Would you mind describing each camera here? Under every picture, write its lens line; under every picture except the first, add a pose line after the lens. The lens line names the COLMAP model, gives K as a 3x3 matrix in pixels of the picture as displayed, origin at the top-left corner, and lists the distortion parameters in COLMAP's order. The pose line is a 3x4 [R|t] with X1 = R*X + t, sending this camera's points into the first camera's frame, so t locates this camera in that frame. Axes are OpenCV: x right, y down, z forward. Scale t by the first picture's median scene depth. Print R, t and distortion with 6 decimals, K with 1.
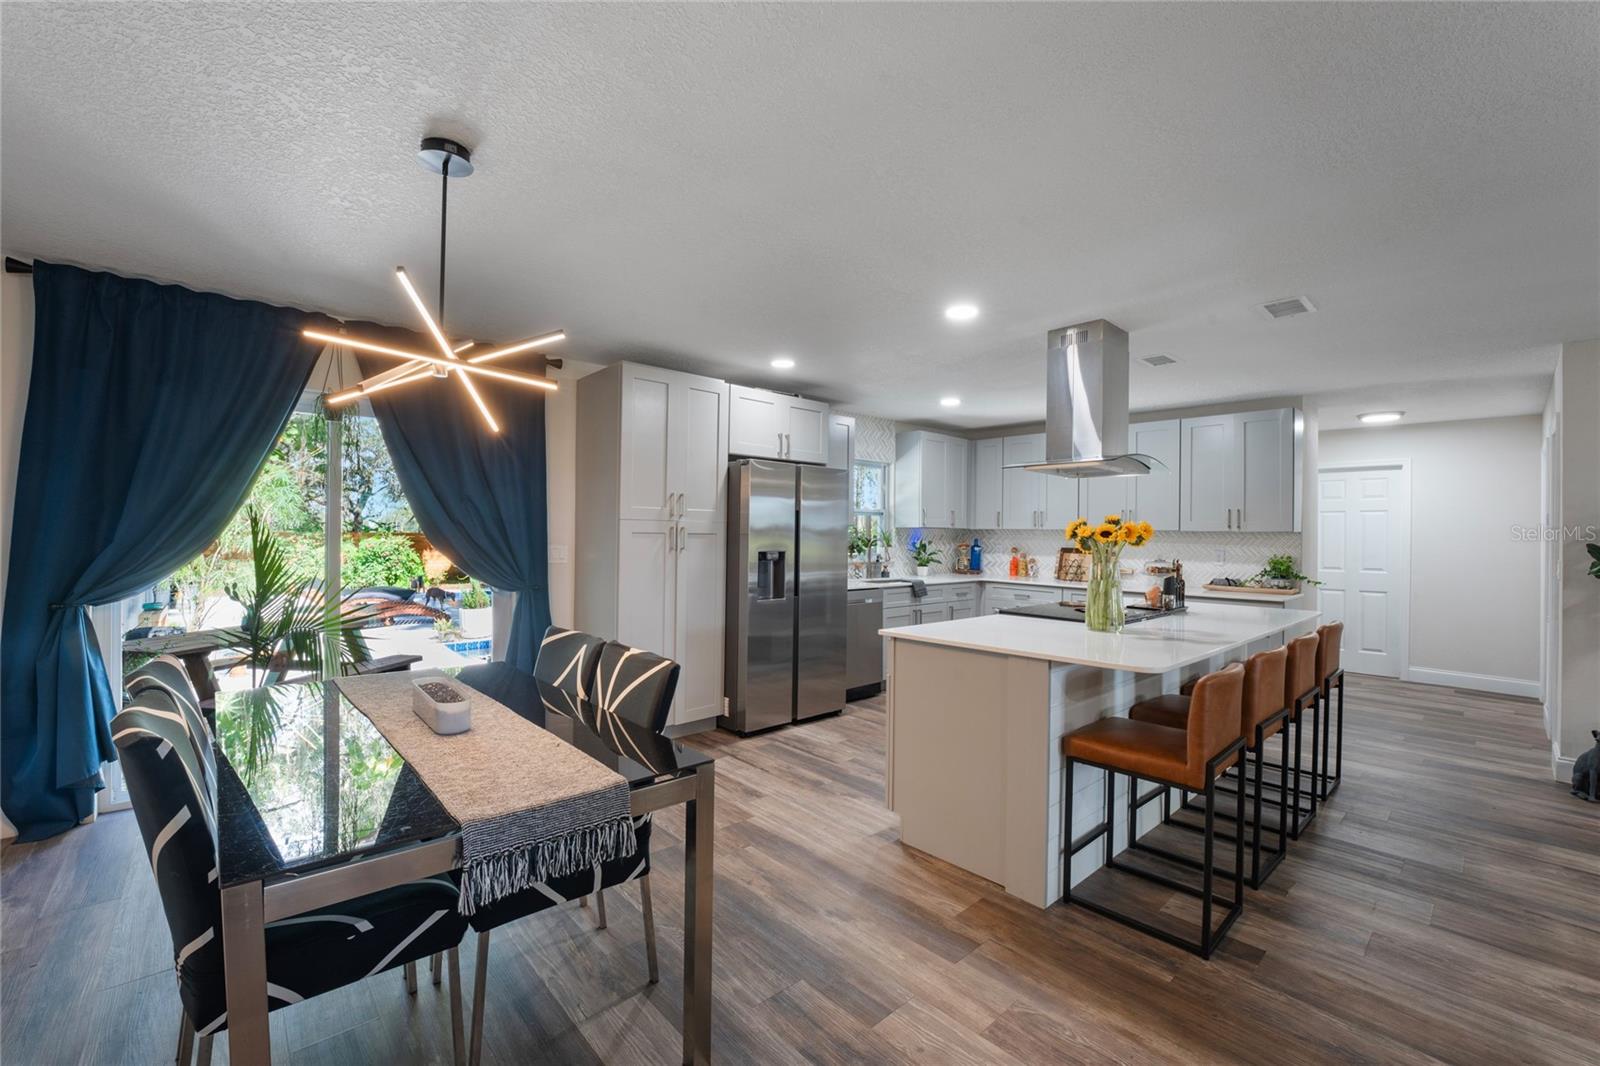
lens RADIAL K [[658.4, 0, 797.3], [0, 658.4, 535.4], [0, 0, 1]] dist [-0.032571, 0.005228]
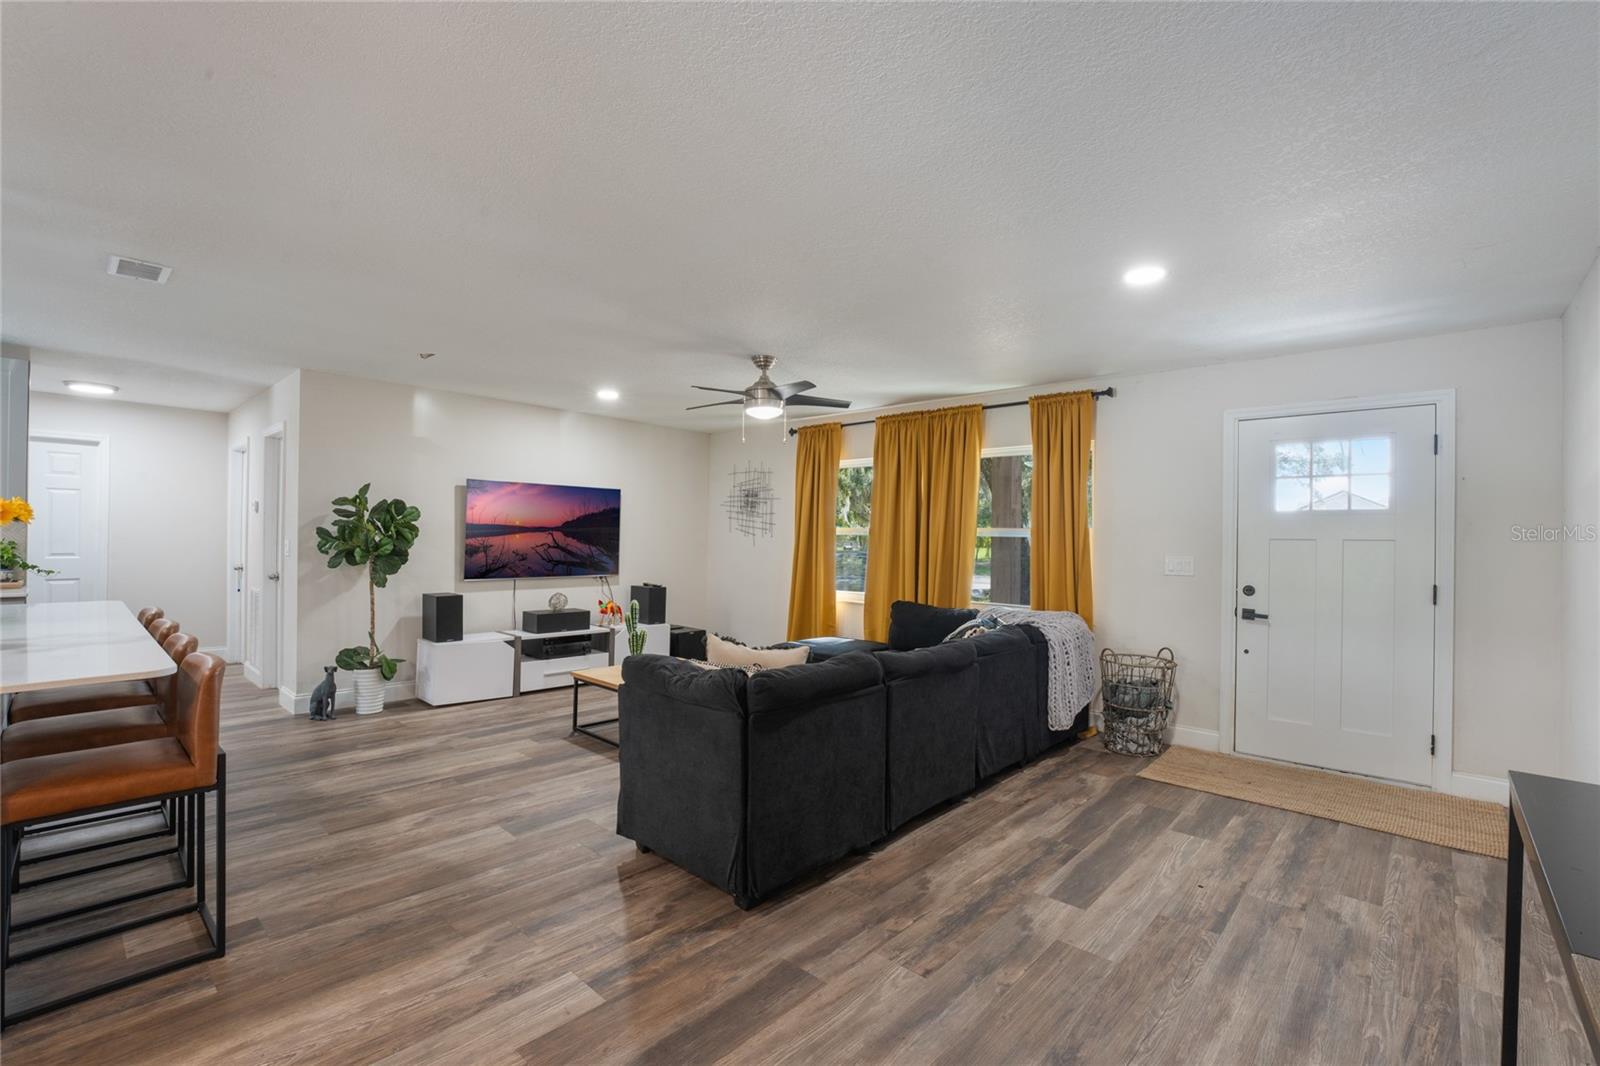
lens RADIAL K [[703.0, 0, 796.6], [0, 703.0, 534.3], [0, 0, 1]] dist [-0.019145, 0.000188]
pose [[-0.093571, -0.010584, 0.995556, -0.228099], [-0.017085, 0.999813, 0.009024, -0.001444], [-0.995466, -0.016164, -0.093735, 0.115854]]
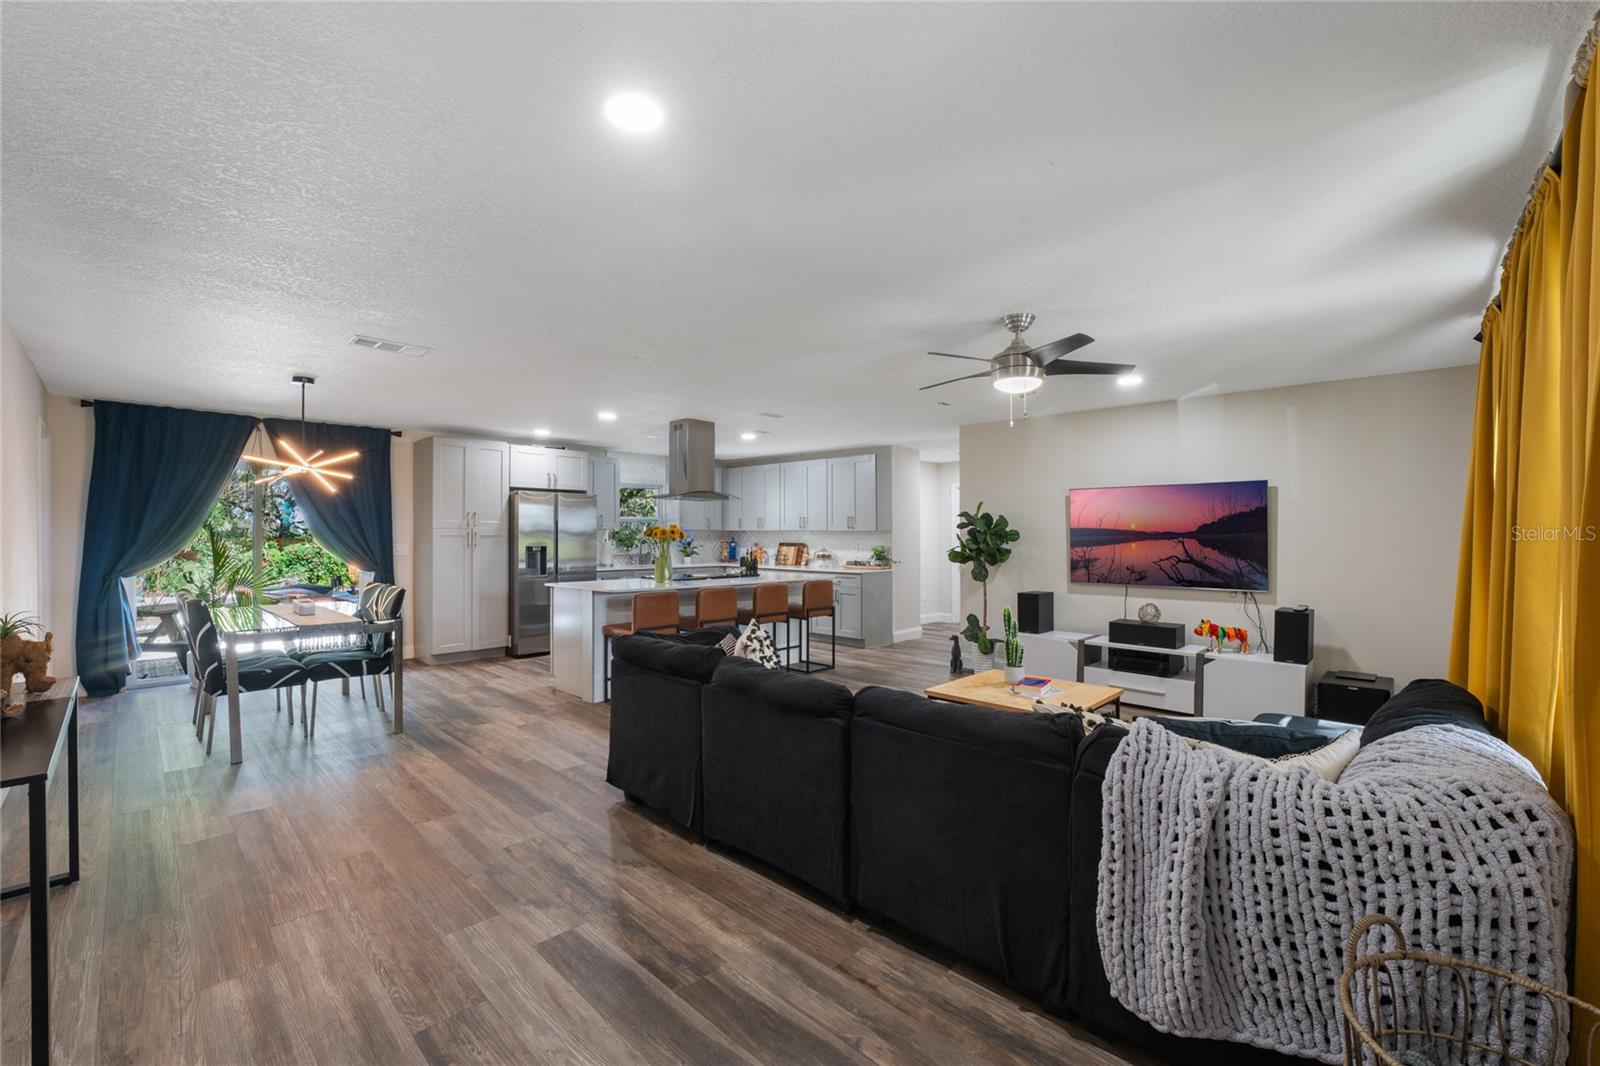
lens RADIAL K [[649.5, 0, 793.1], [0, 649.5, 535.8], [0, 0, 1]] dist [-0.024198, 0.000068]
pose [[0.997093, -0.011010, 0.075399, 0.497767], [0.011048, 0.999939, -0.000087, 0.005468], [-0.075394, 0.000920, 0.997153, -0.692064]]
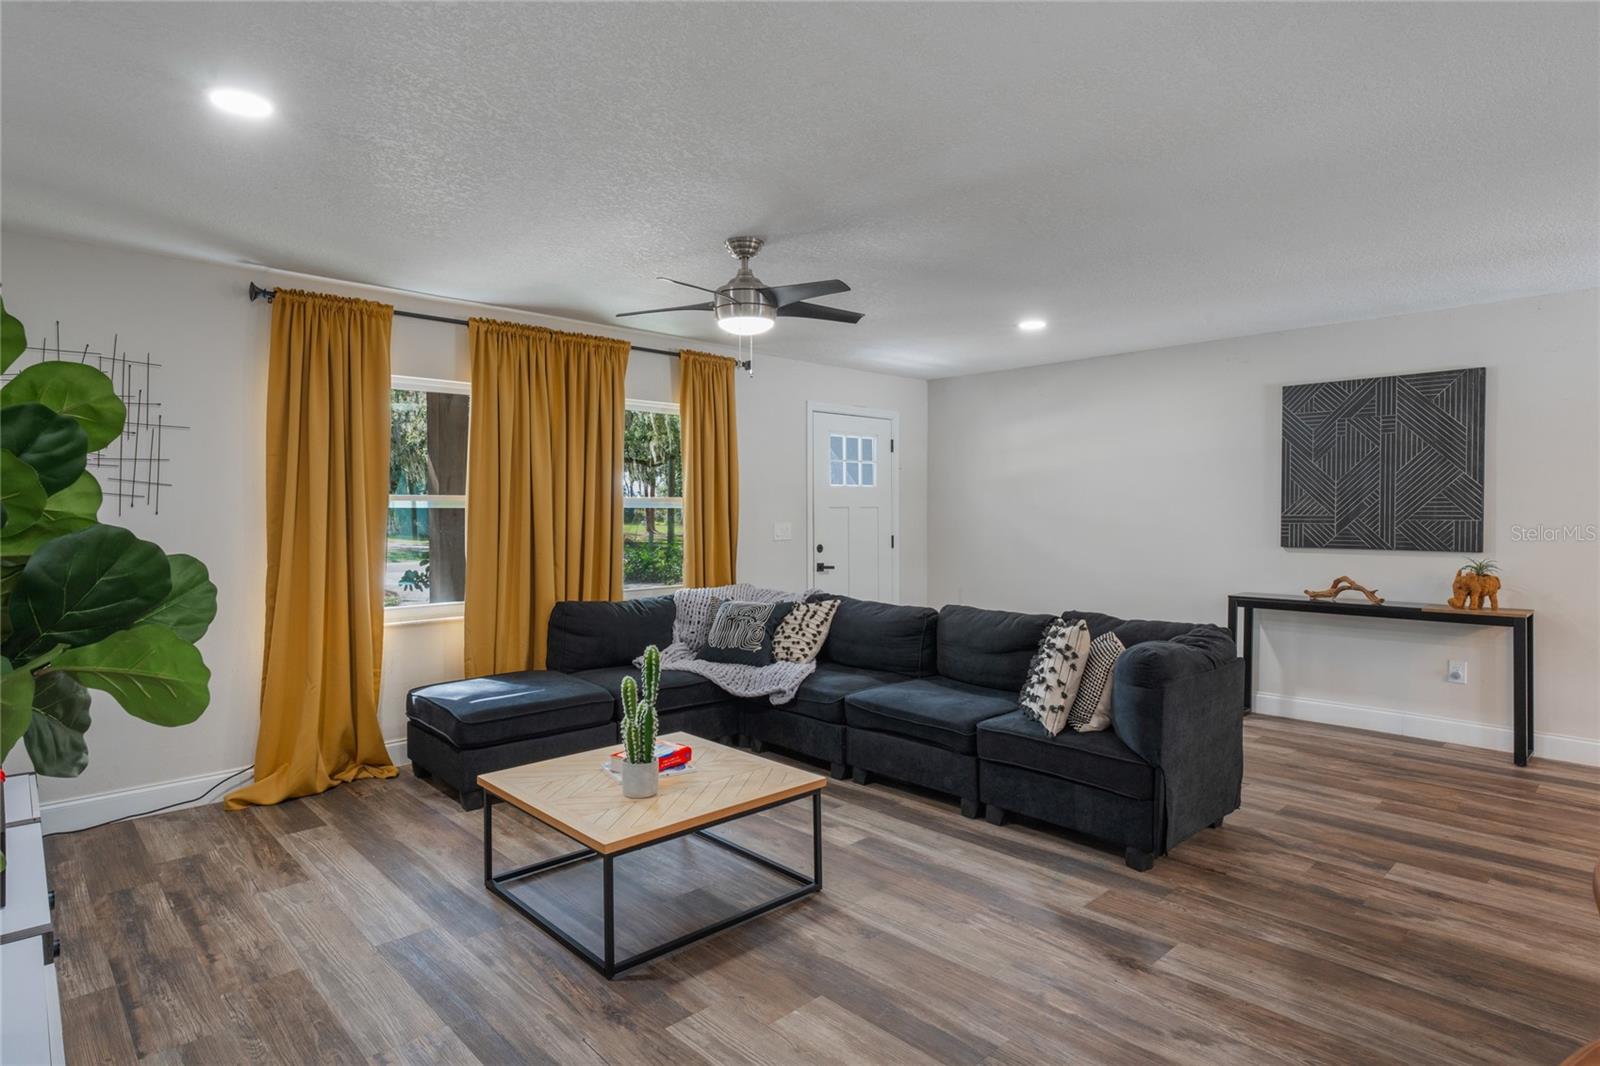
lens RADIAL K [[862.4, 0, 800.0], [0, 862.4, 533.0], [0, 0, 1]] dist [-0.000864, 0.000784]
pose [[-0.999400, -0.010274, -0.033089, 0.802569], [-0.011121, 0.999613, 0.025509, 0.010246], [0.032814, 0.025862, -0.999127, 0.934992]]
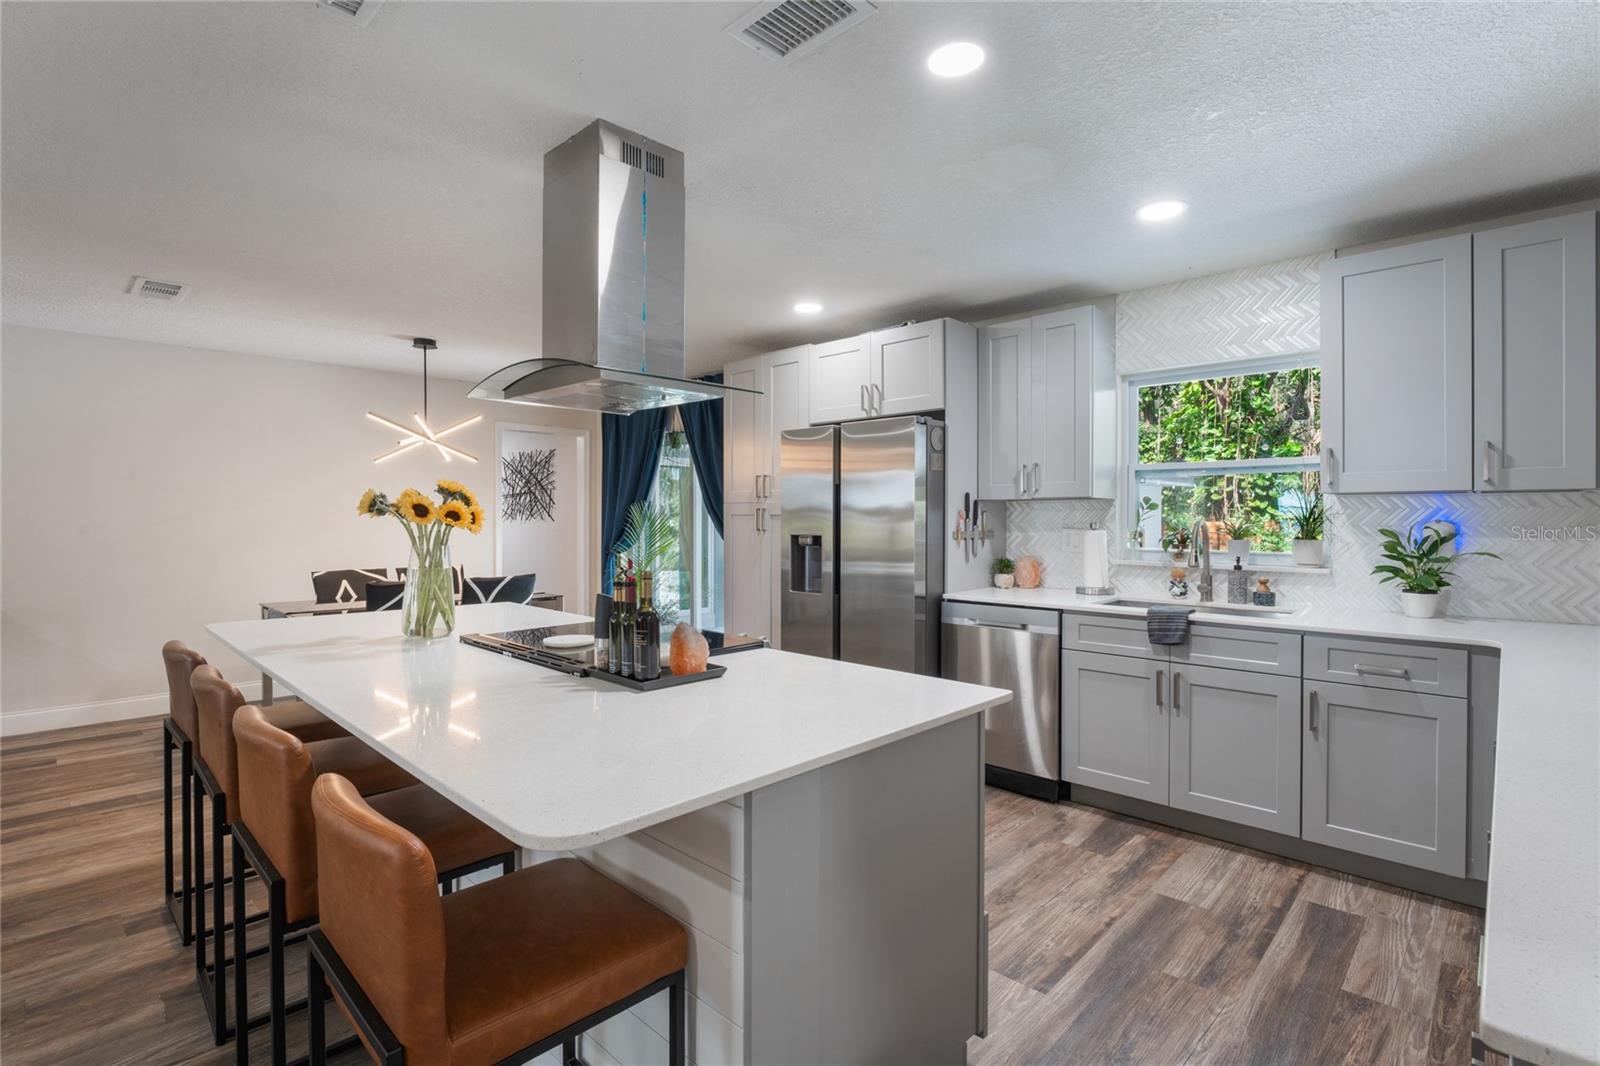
lens RADIAL K [[751.1, 0, 793.9], [0, 751.1, 516.3], [0, 0, 1]] dist [-0.001307, -0.000500]
pose [[0.065344, -0.009165, -0.997821, 0.949287], [-0.000032, 0.999958, -0.009187, 0.009739], [0.997863, 0.000632, 0.065341, 0.946317]]
